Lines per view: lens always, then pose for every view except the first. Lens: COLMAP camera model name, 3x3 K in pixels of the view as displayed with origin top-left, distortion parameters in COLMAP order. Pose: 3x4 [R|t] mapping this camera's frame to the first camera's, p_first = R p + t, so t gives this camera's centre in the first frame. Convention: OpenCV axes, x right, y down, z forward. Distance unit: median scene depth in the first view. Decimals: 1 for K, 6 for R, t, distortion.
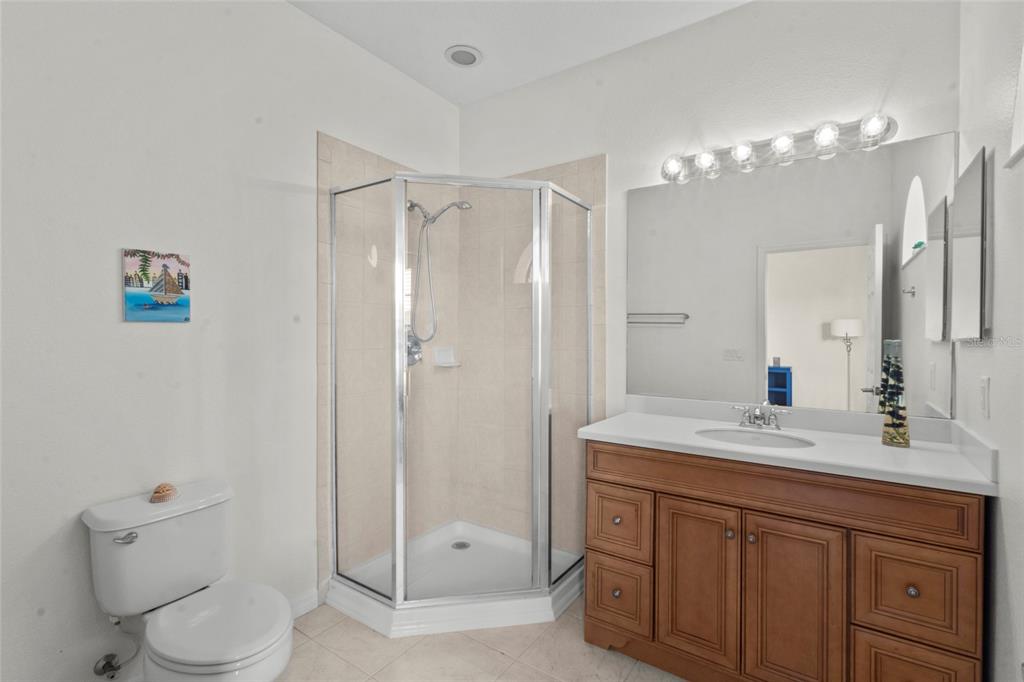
lens RADIAL K [[477.3, 0, 509.7], [0, 477.3, 341.5], [0, 0, 1]] dist [0.011239, -0.001836]
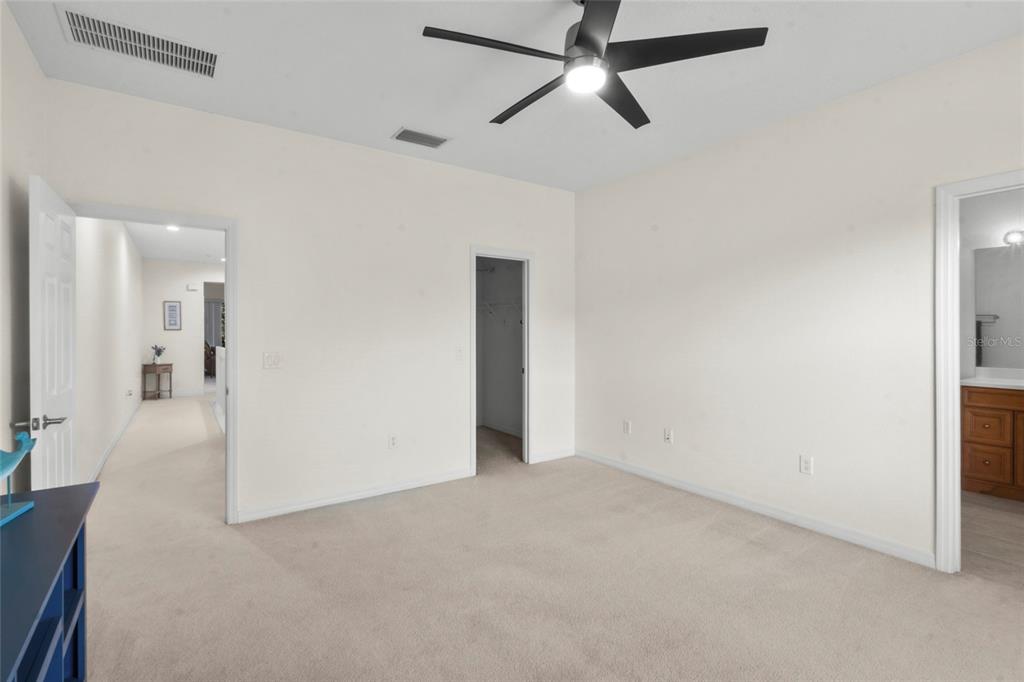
lens RADIAL K [[477.3, 0, 513.1], [0, 477.3, 332.7], [0, 0, 1]] dist [0.011239, -0.001836]
pose [[0.933445, -0.001964, -0.358715, -0.889145], [-0.001905, 0.999944, -0.010431, 0.011876], [0.358715, 0.010420, 0.933389, -1.570515]]
